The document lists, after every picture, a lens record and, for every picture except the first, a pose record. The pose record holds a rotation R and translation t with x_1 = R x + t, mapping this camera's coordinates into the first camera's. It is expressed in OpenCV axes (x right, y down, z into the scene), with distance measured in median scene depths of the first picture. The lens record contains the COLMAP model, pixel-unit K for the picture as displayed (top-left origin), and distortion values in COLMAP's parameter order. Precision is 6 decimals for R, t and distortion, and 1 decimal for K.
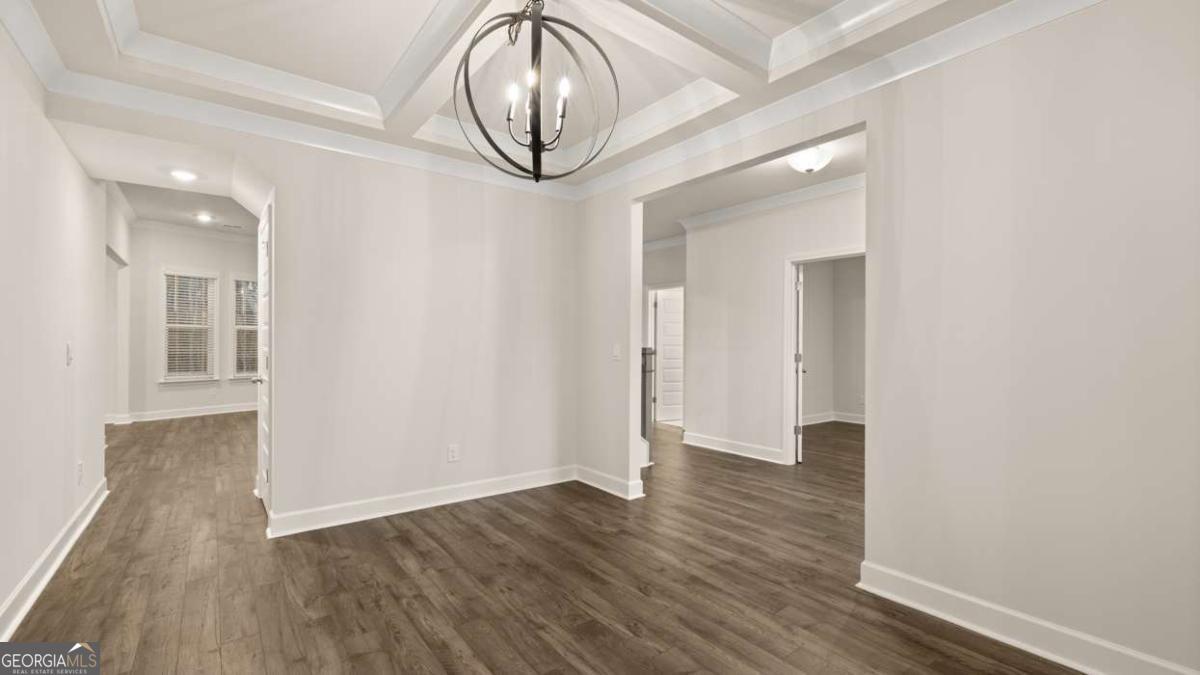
lens RADIAL K [[503.2, 0, 595.4], [0, 503.2, 340.8], [0, 0, 1]] dist [0.001543, 0.000065]
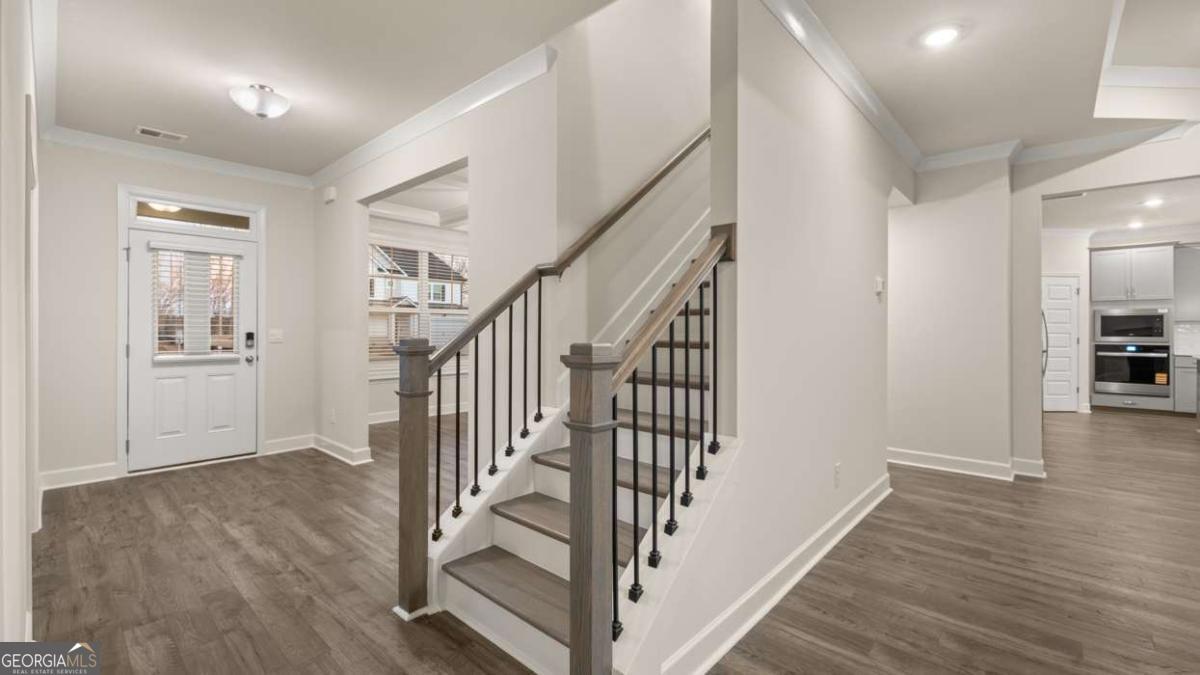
lens RADIAL K [[497.2, 0, 586.9], [0, 497.2, 332.5], [0, 0, 1]] dist [-0.001394, -0.000196]
pose [[-0.986027, -0.009640, -0.166308, 0.034932], [-0.010147, 0.999946, 0.002198, 0.007125], [0.166278, 0.003855, -0.986071, 1.784652]]
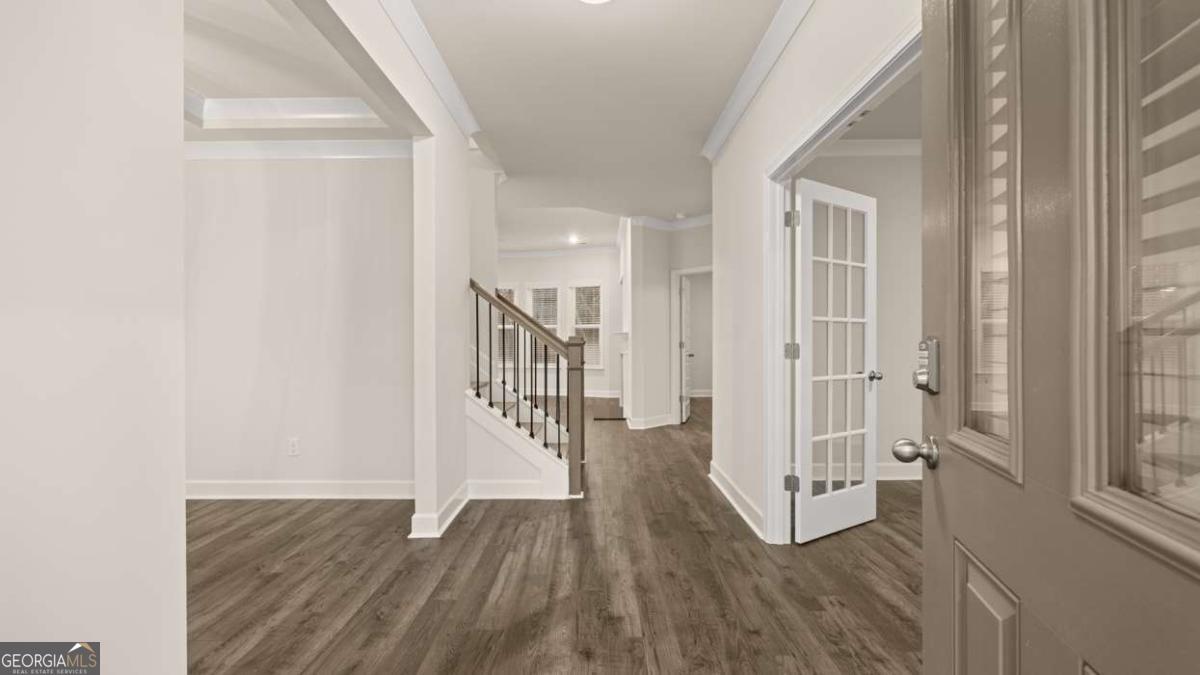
lens RADIAL K [[503.2, 0, 595.4], [0, 503.2, 340.8], [0, 0, 1]] dist [0.001543, 0.000065]
pose [[0.790077, -0.009825, -0.612929, 0.712524], [0.014151, 0.999897, 0.002213, 0.023464], [0.612845, -0.010422, 0.790135, 0.550515]]
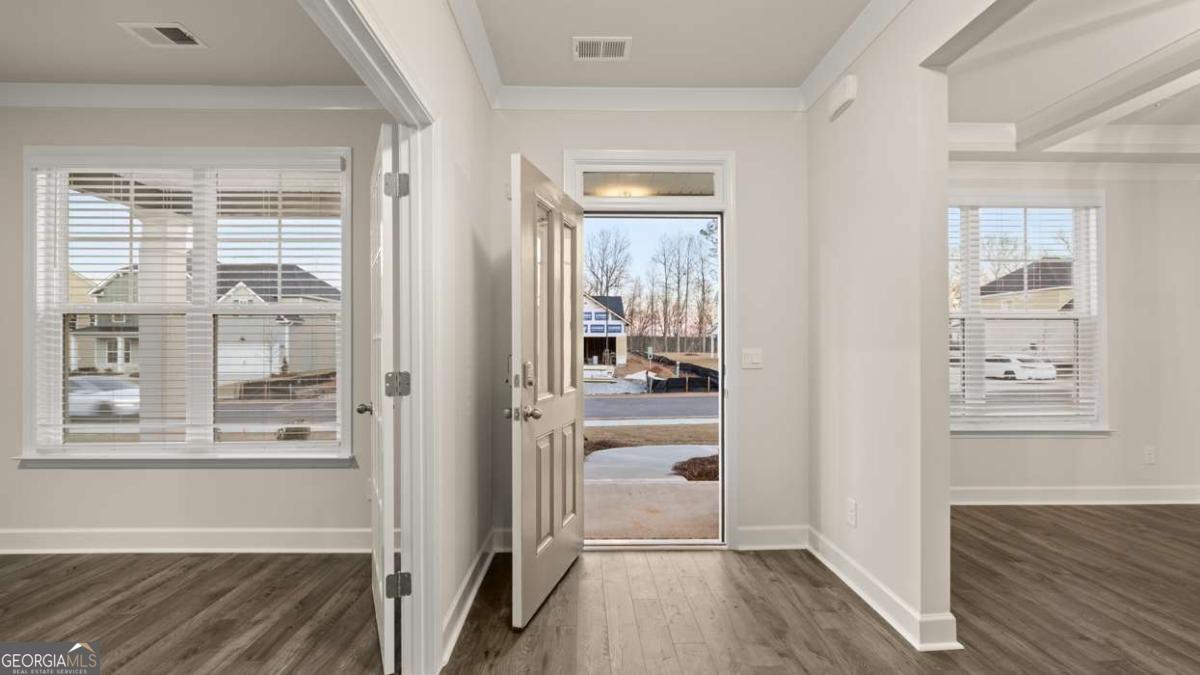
lens RADIAL K [[503.2, 0, 595.4], [0, 503.2, 340.8], [0, 0, 1]] dist [0.001543, 0.000065]
pose [[-0.806751, -0.000675, 0.590891, 0.316623], [-0.006563, 0.999948, -0.007819, 0.008605], [-0.590855, -0.010186, -0.806714, 1.223160]]
